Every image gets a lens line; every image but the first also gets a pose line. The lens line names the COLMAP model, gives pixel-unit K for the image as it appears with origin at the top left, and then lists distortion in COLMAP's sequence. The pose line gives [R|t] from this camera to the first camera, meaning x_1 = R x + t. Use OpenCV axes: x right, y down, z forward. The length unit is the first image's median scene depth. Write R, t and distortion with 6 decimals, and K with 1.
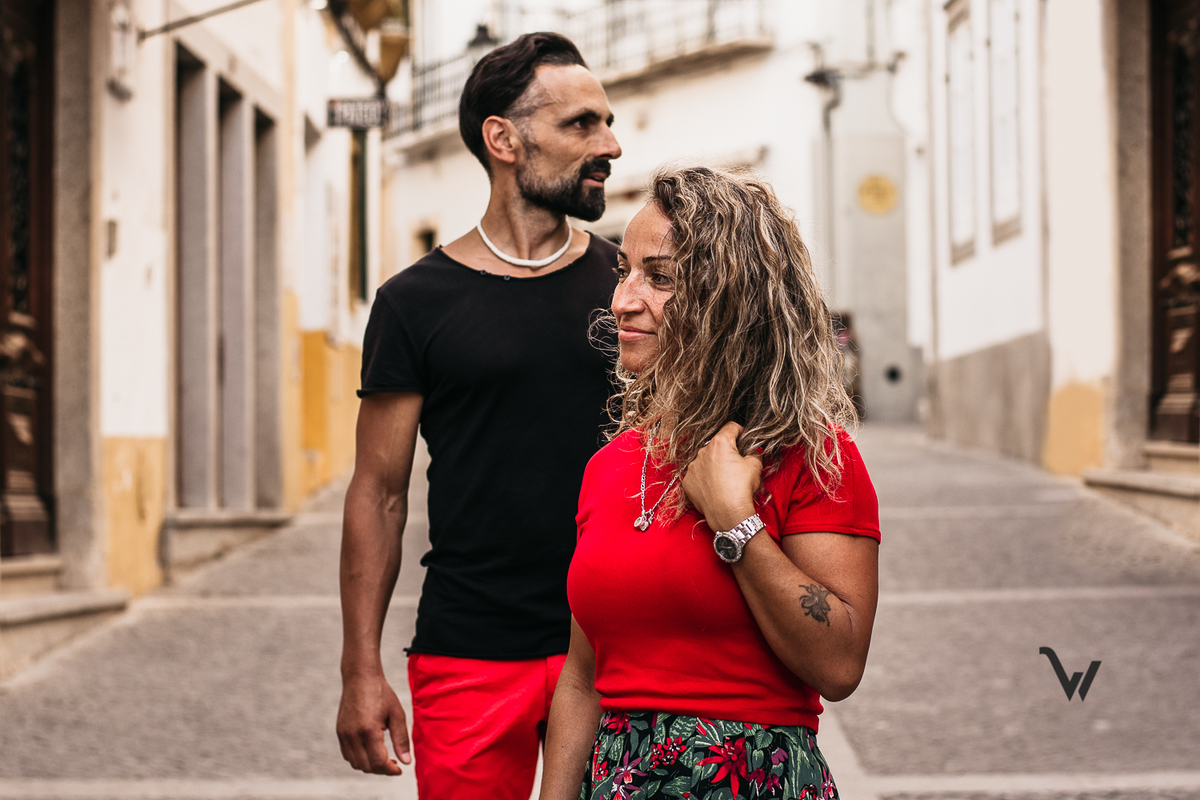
lens RADIAL K [[2649.5, 0, 600.0], [0, 2649.5, 400.0], [0, 0, 1]] dist [-0.431046, 3.529447]
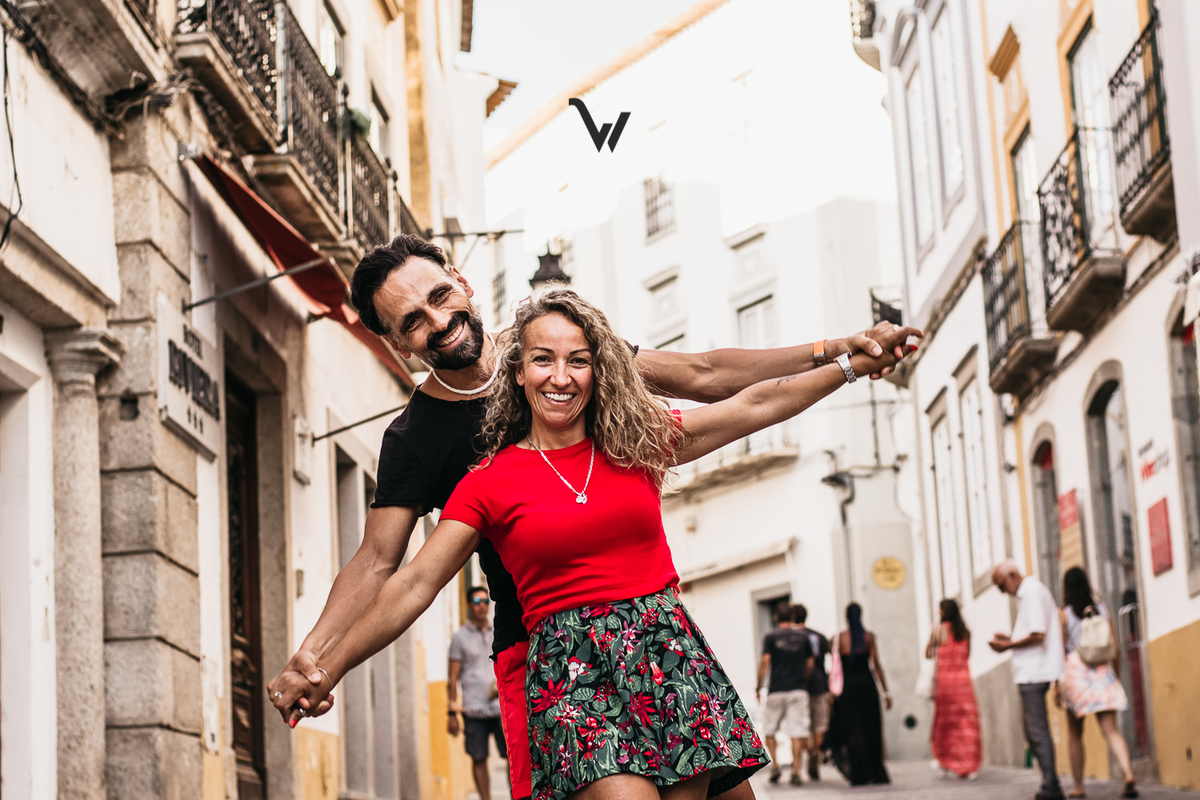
lens RADIAL K [[2523.4, 0, 600.0], [0, 2523.4, 400.0], [0, 0, 1]] dist [-0.423058, 2.139564]
pose [[0.998252, -0.053985, -0.024056, 0.009669], [0.048968, 0.983377, -0.174847, 0.076318], [0.033096, 0.173363, 0.984302, -0.296265]]
